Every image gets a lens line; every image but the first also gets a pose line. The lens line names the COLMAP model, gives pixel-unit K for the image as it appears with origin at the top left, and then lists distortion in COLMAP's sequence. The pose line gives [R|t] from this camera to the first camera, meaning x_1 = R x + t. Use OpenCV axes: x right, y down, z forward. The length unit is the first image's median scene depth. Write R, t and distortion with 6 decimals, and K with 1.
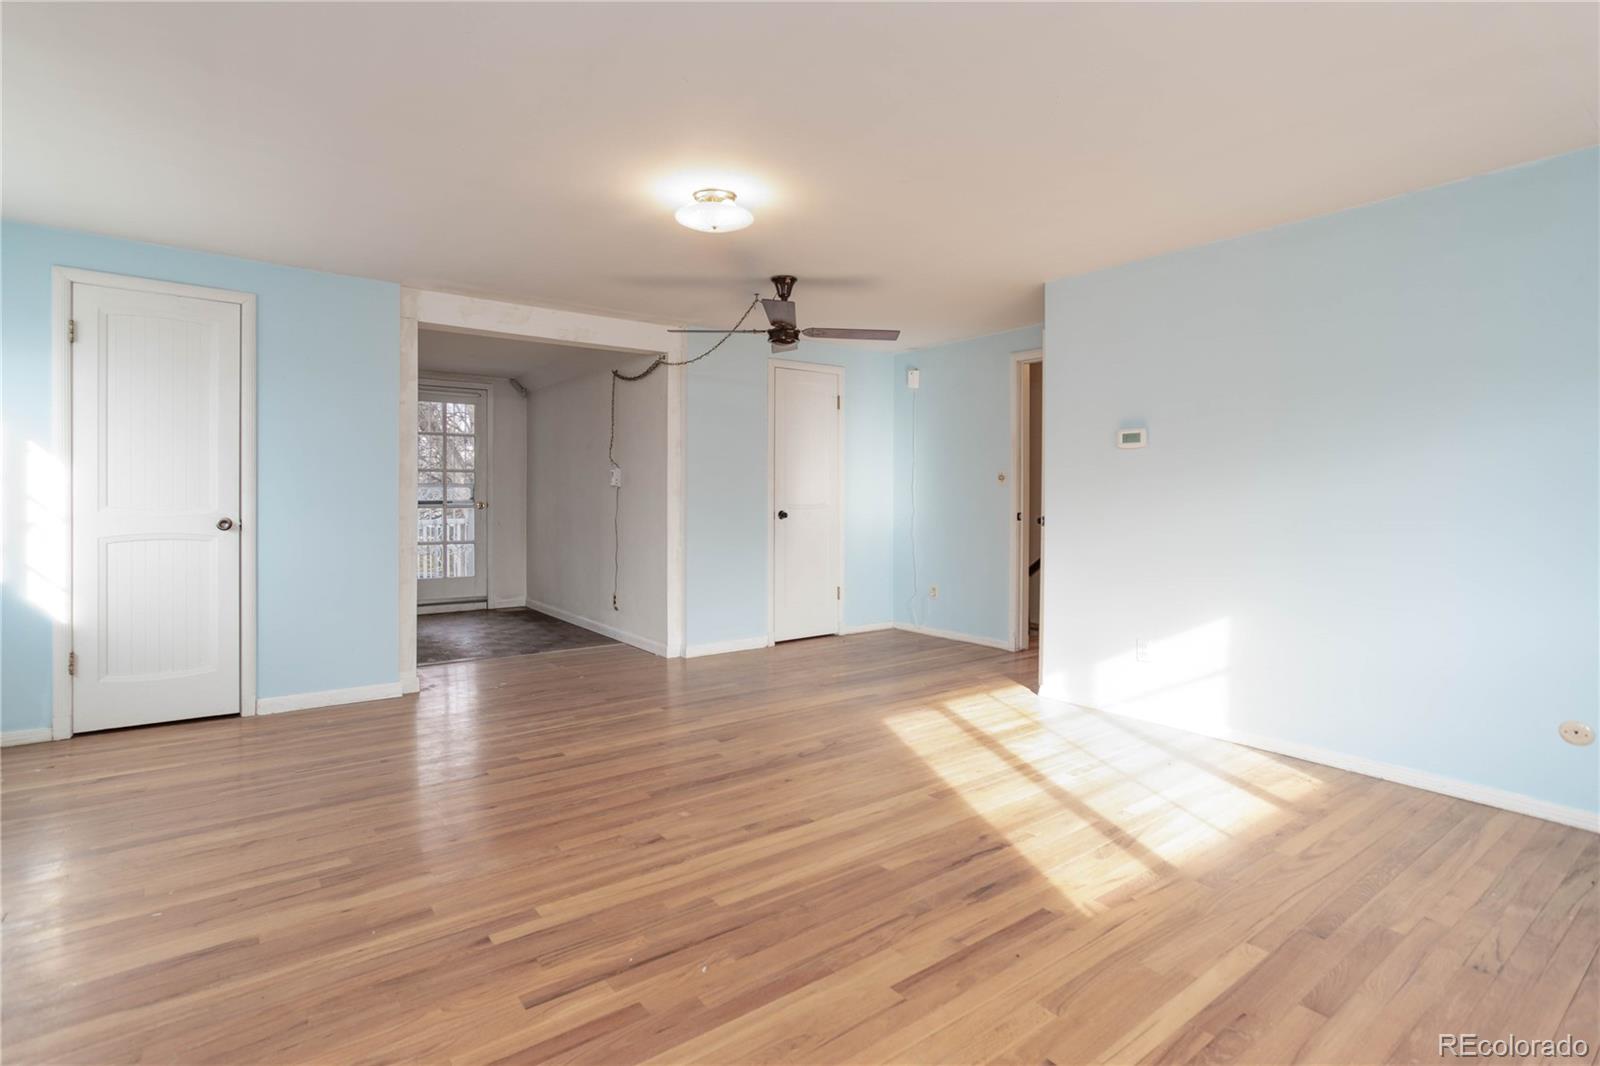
lens RADIAL K [[787.8, 0, 798.4], [0, 787.8, 493.3], [0, 0, 1]] dist [-0.052341, 0.034122]
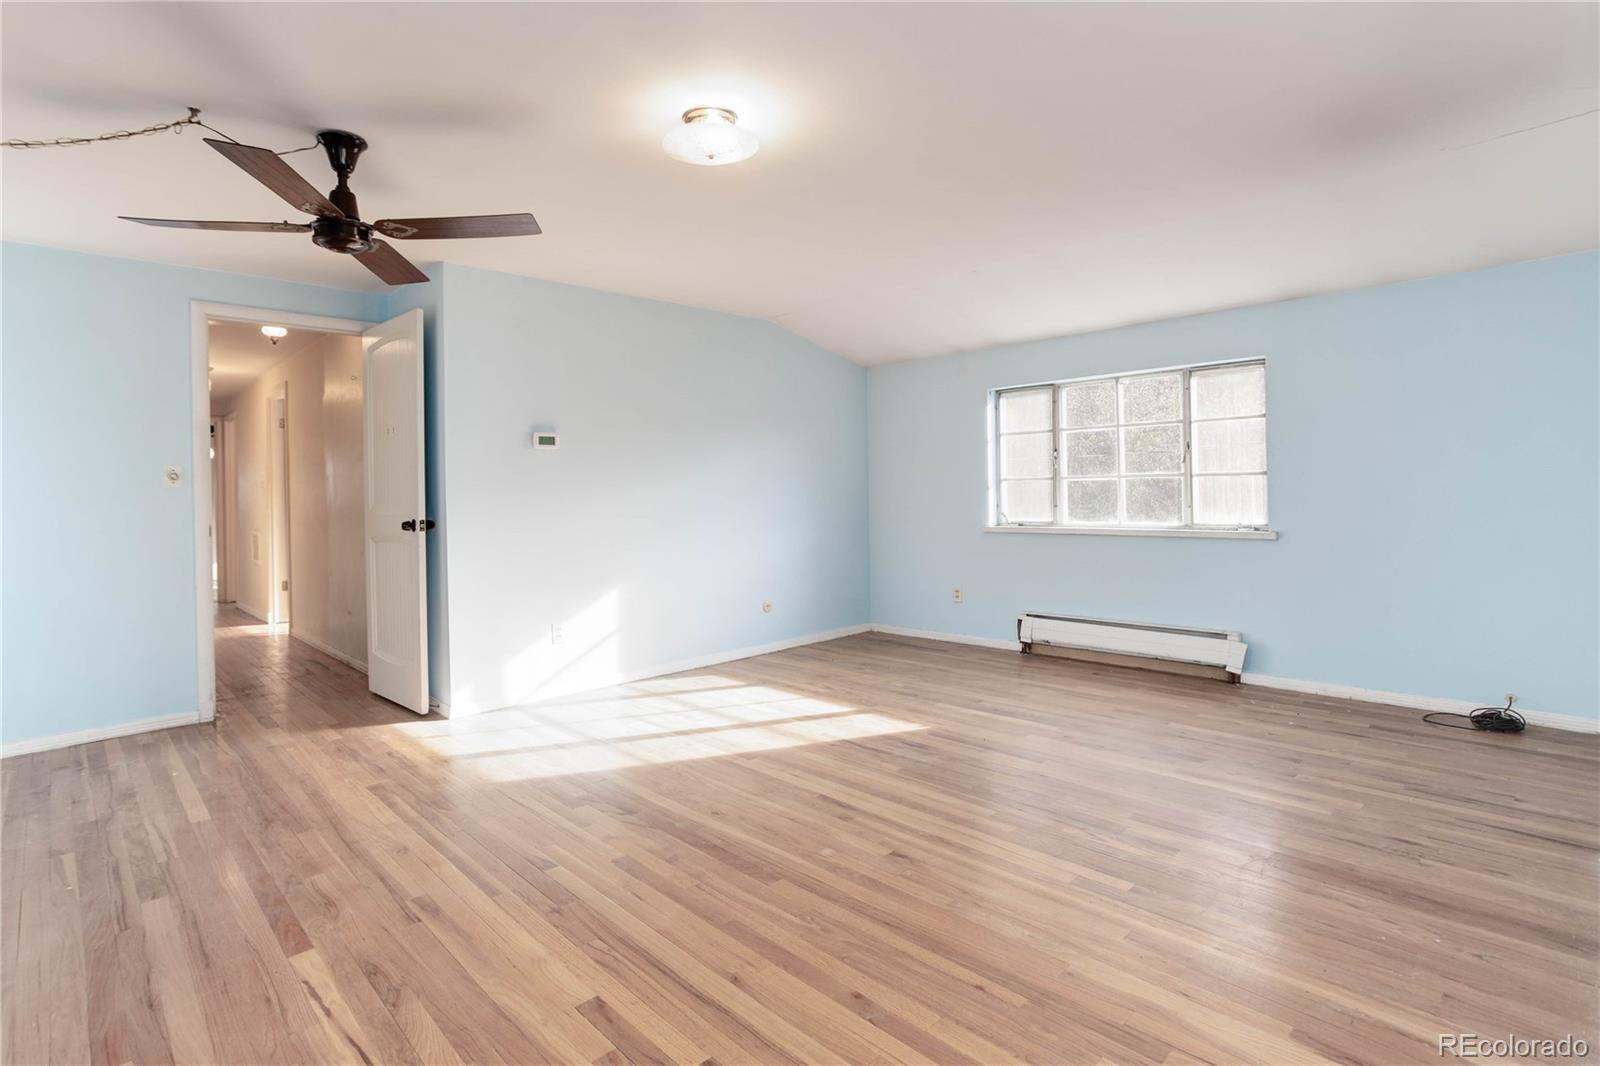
lens RADIAL K [[787.8, 0, 798.4], [0, 787.8, 493.3], [0, 0, 1]] dist [-0.052341, 0.034122]
pose [[-0.147580, -0.000871, 0.989050, -1.000777], [0.000868, 0.999999, 0.001010, 0.001276], [-0.989050, 0.001008, -0.147579, 1.141712]]
